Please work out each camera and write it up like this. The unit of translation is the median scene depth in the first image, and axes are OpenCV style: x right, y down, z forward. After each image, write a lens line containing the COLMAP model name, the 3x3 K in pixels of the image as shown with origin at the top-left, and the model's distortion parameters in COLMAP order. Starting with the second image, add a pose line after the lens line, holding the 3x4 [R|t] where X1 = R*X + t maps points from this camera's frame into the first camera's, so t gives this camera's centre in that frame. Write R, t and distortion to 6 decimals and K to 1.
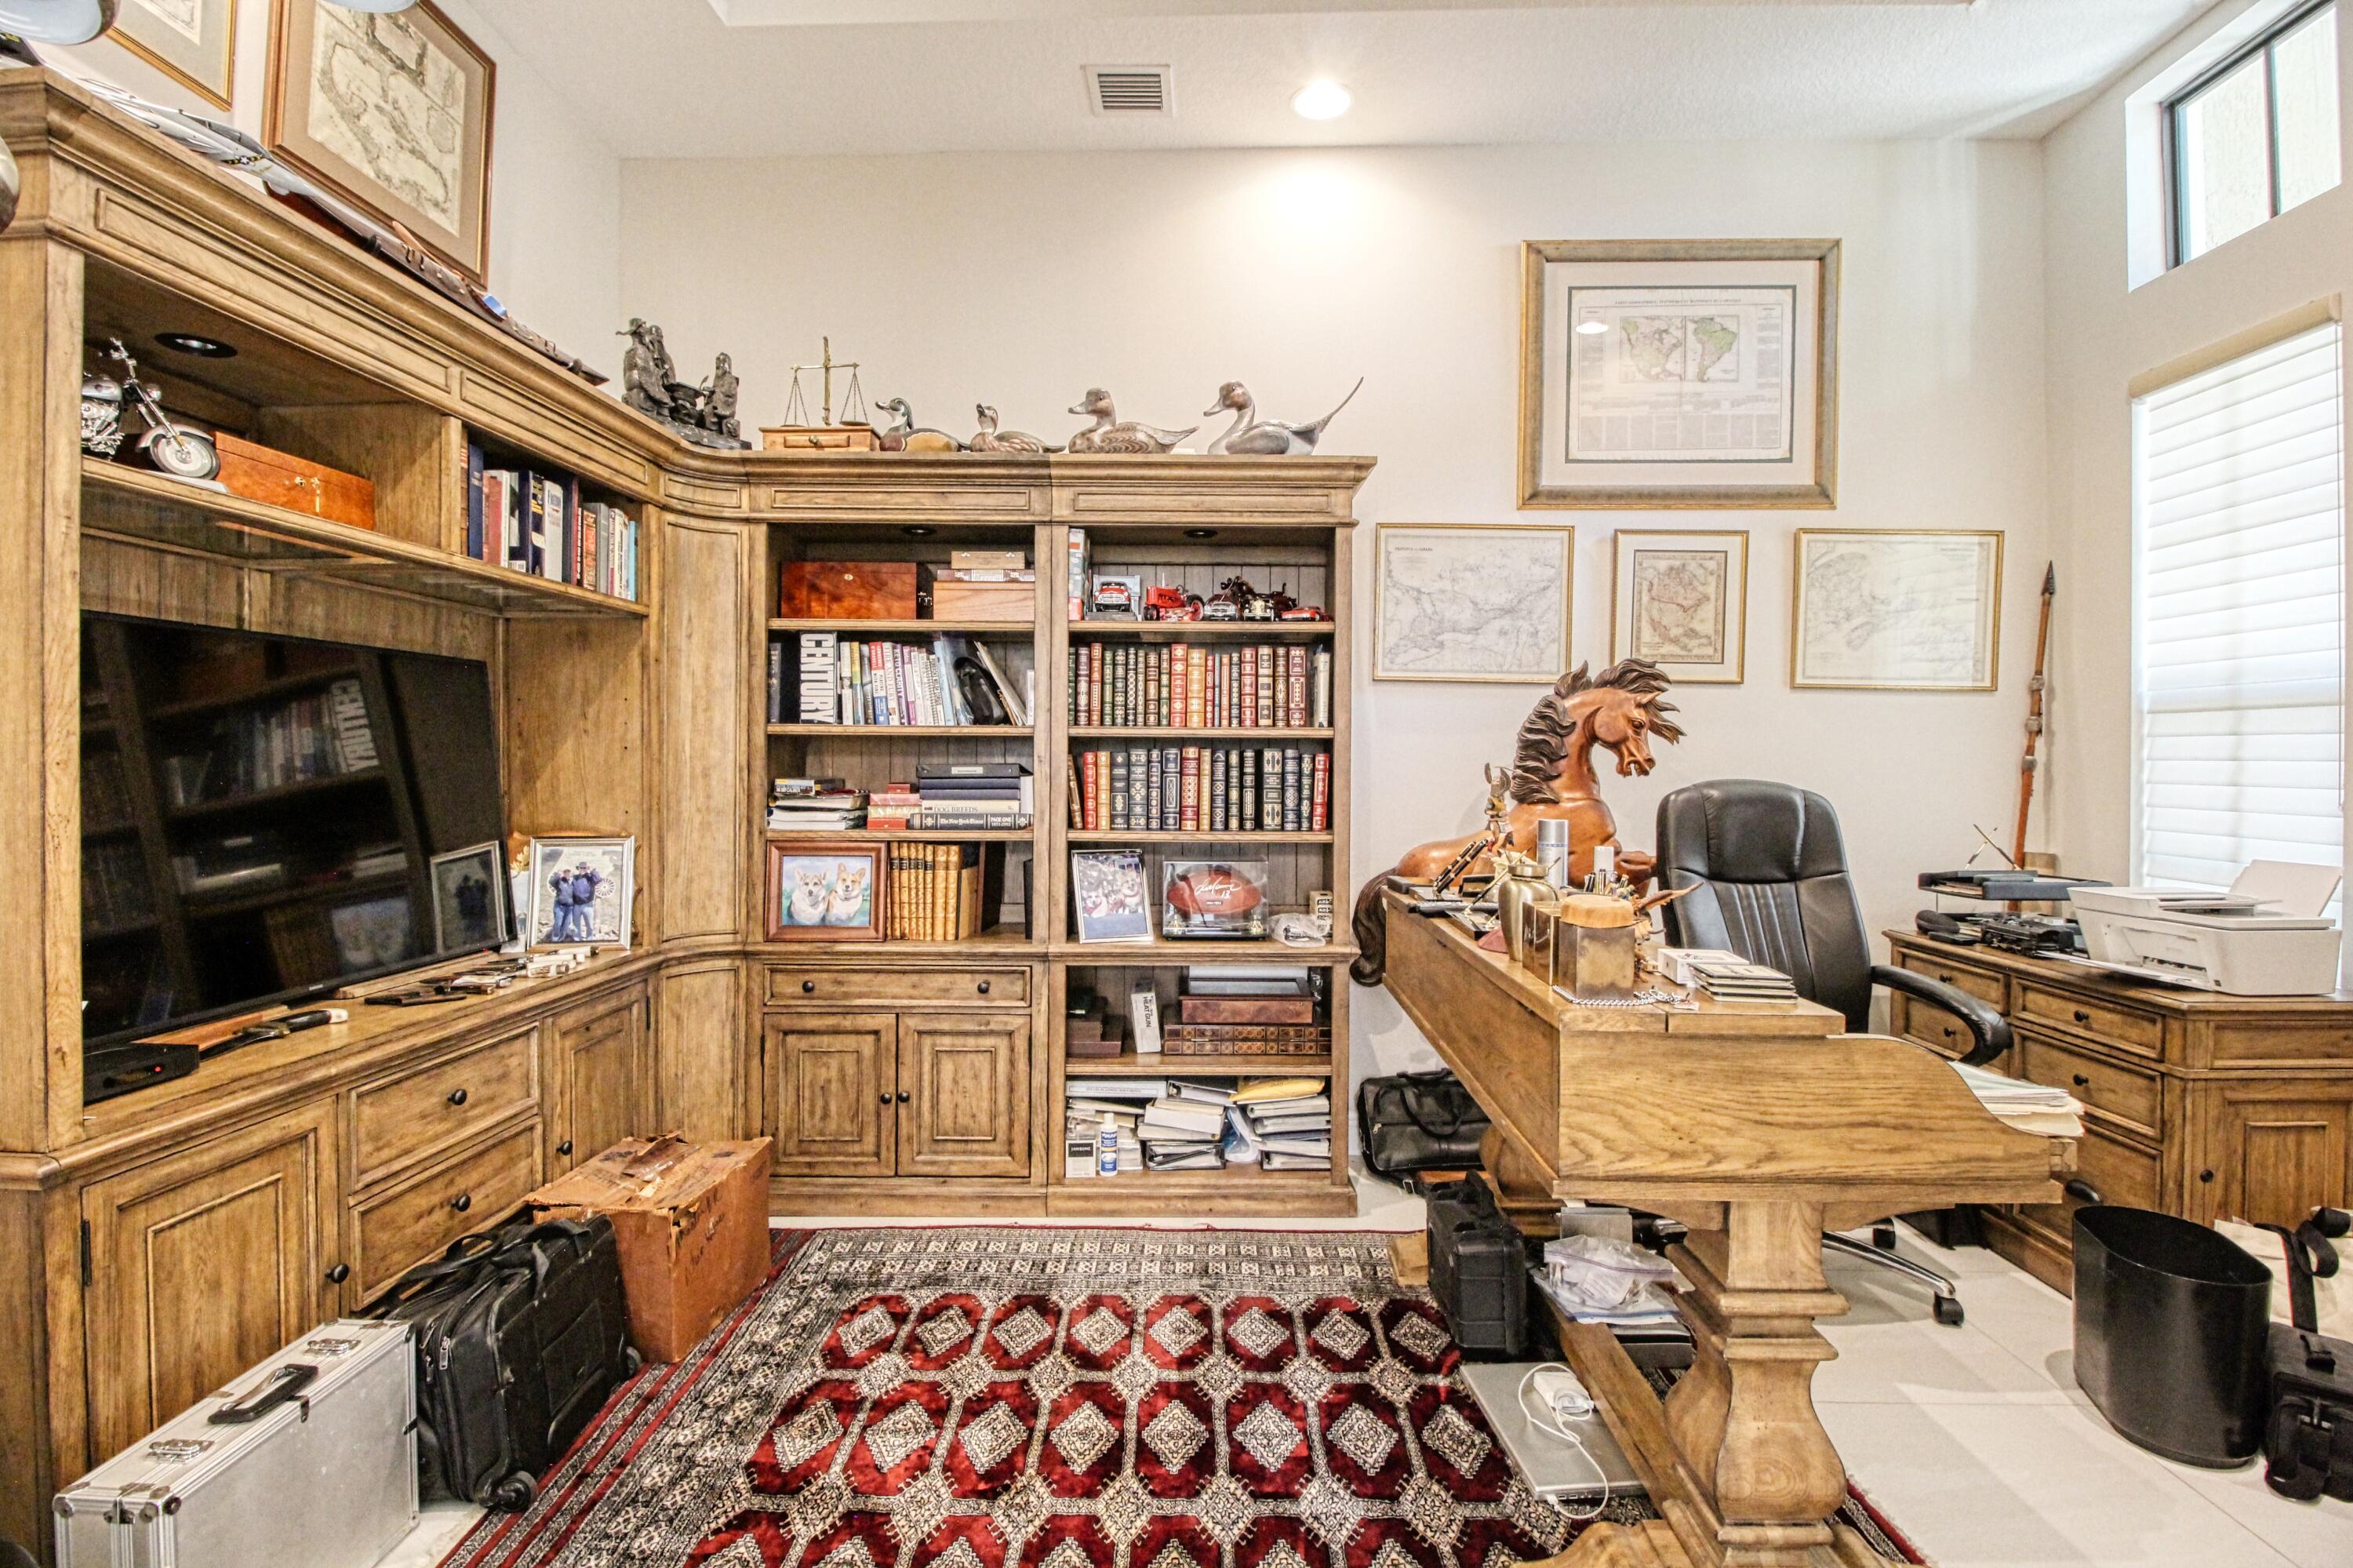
lens RADIAL K [[1086.8, 0, 1160.5], [0, 1086.8, 781.1], [0, 0, 1]] dist [-0.001540, -0.011732]
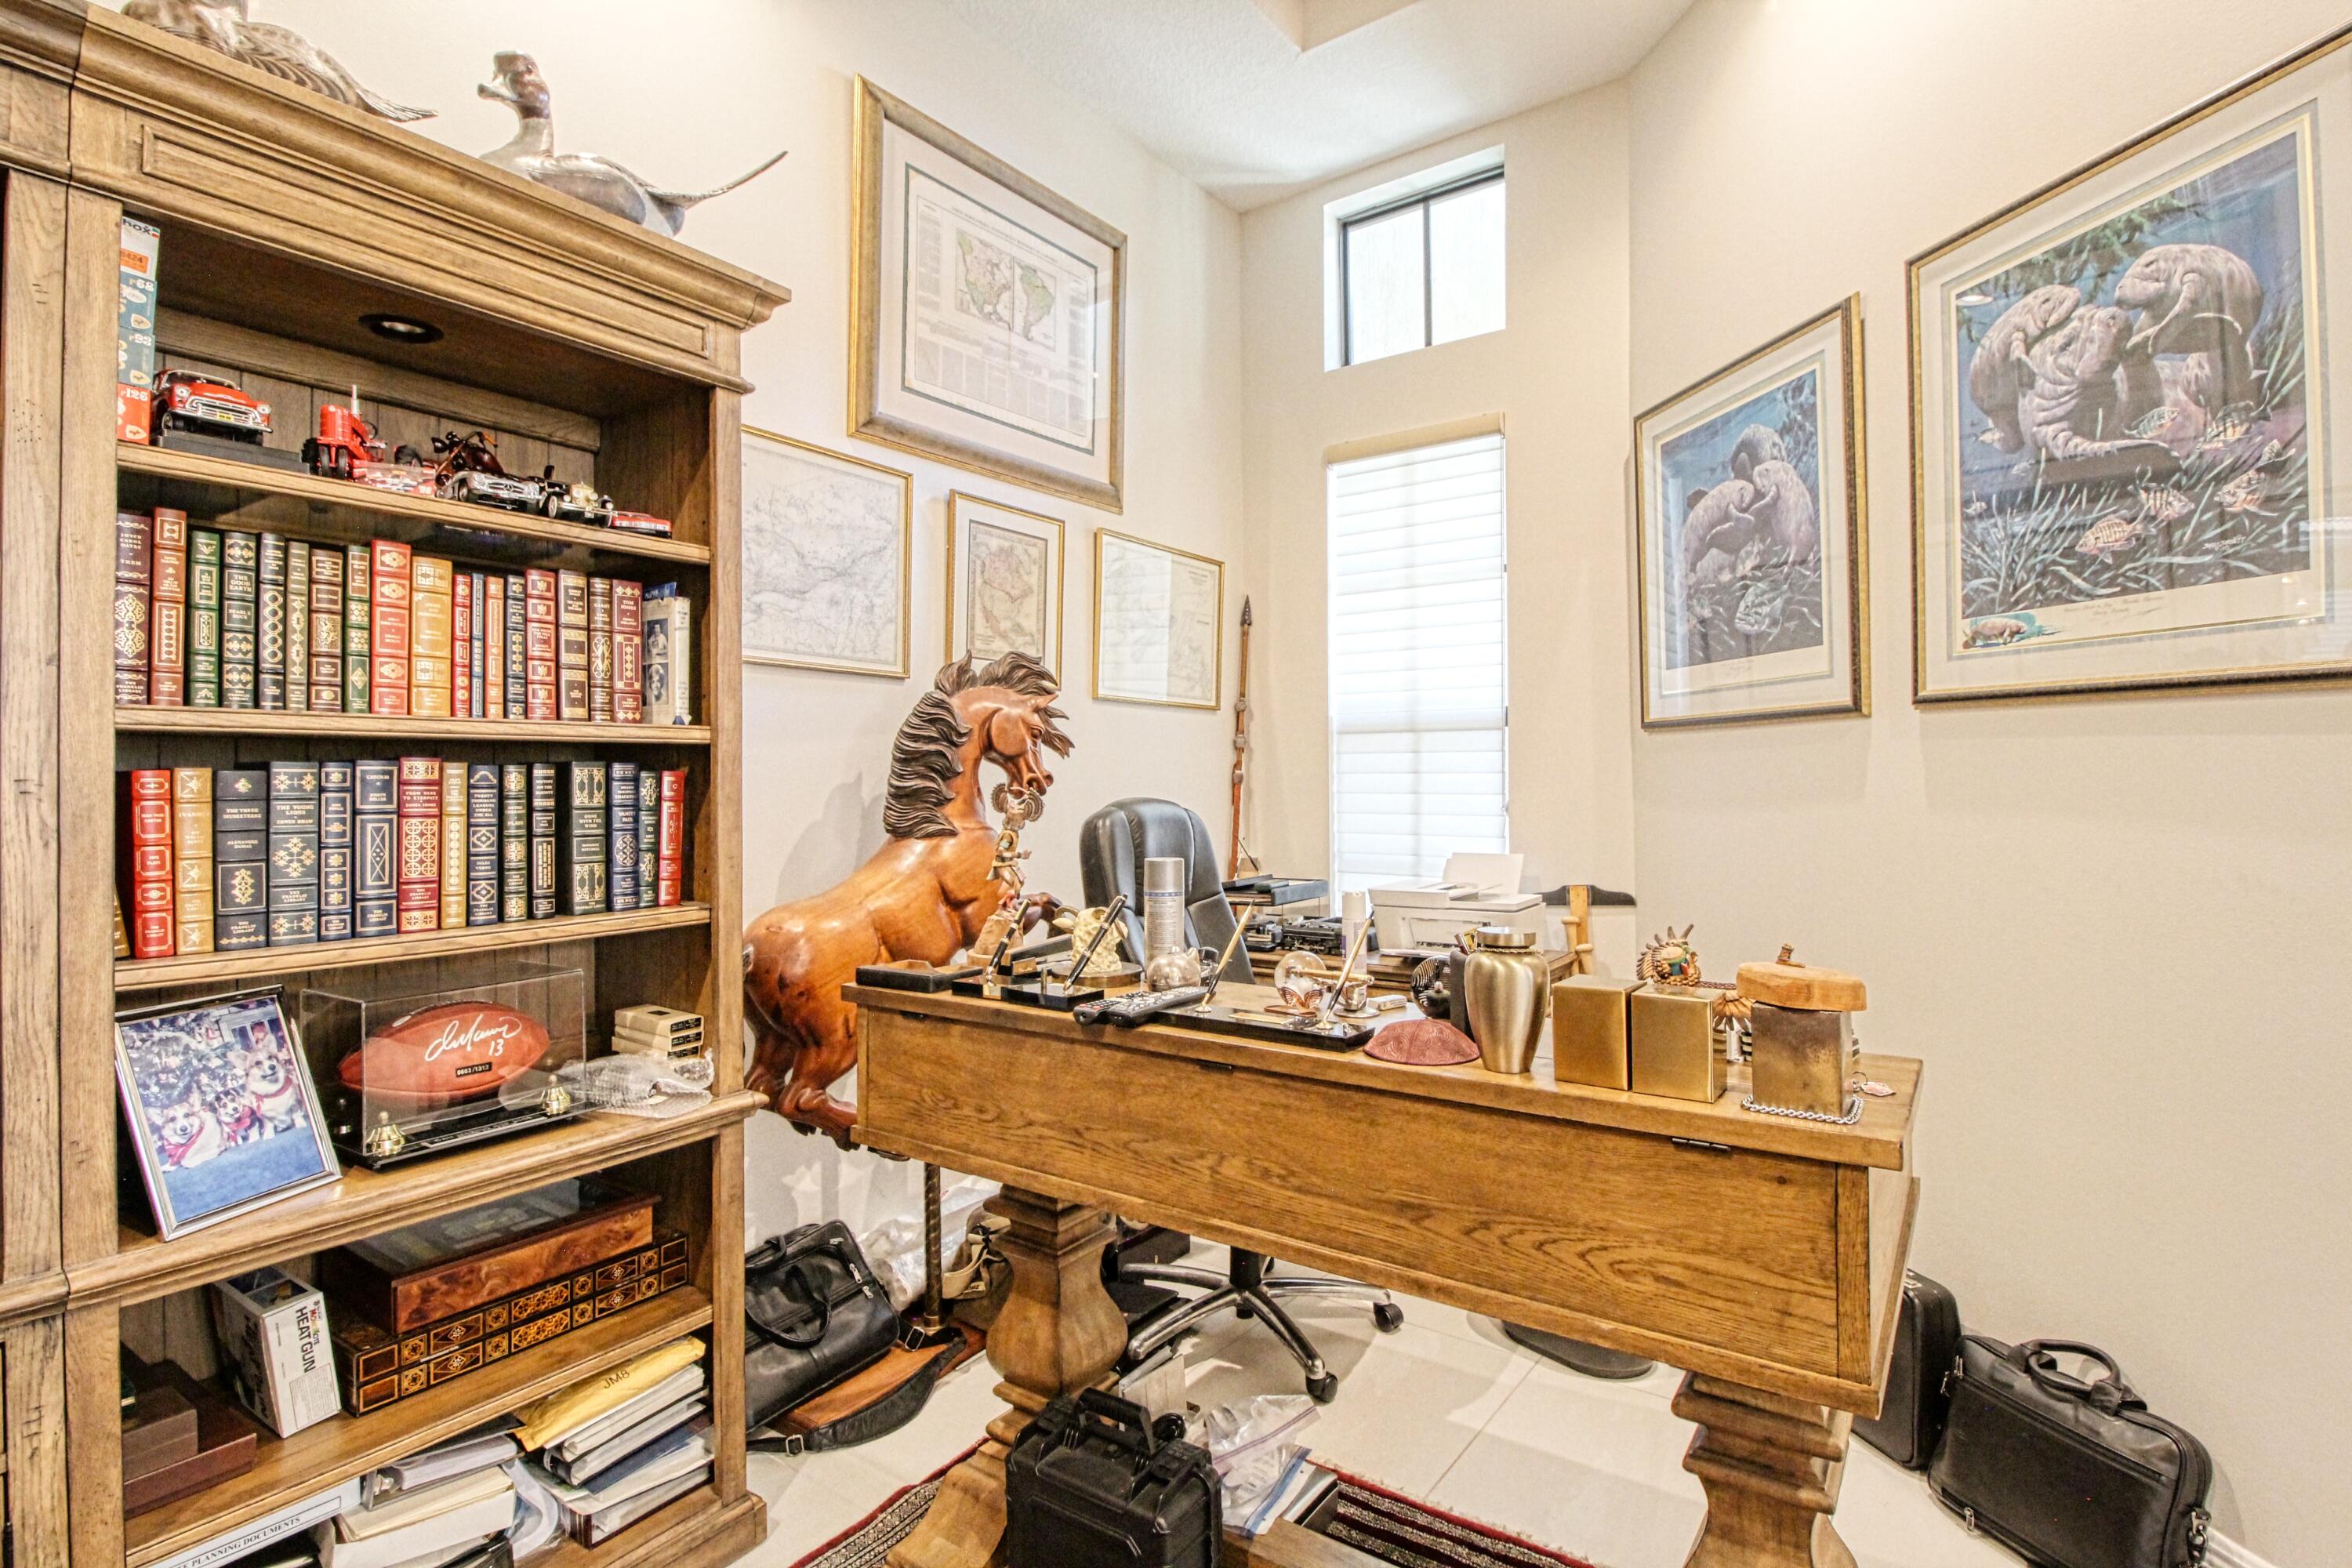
lens RADIAL K [[1143.9, 0, 1193.4], [0, 1143.9, 774.9], [0, 0, 1]] dist [-0.005089, -0.008384]
pose [[0.547116, -0.006760, 0.837029, -0.208829], [0.025986, 0.999623, -0.008912, -0.010401], [-0.836653, 0.026628, 0.547086, 0.433444]]
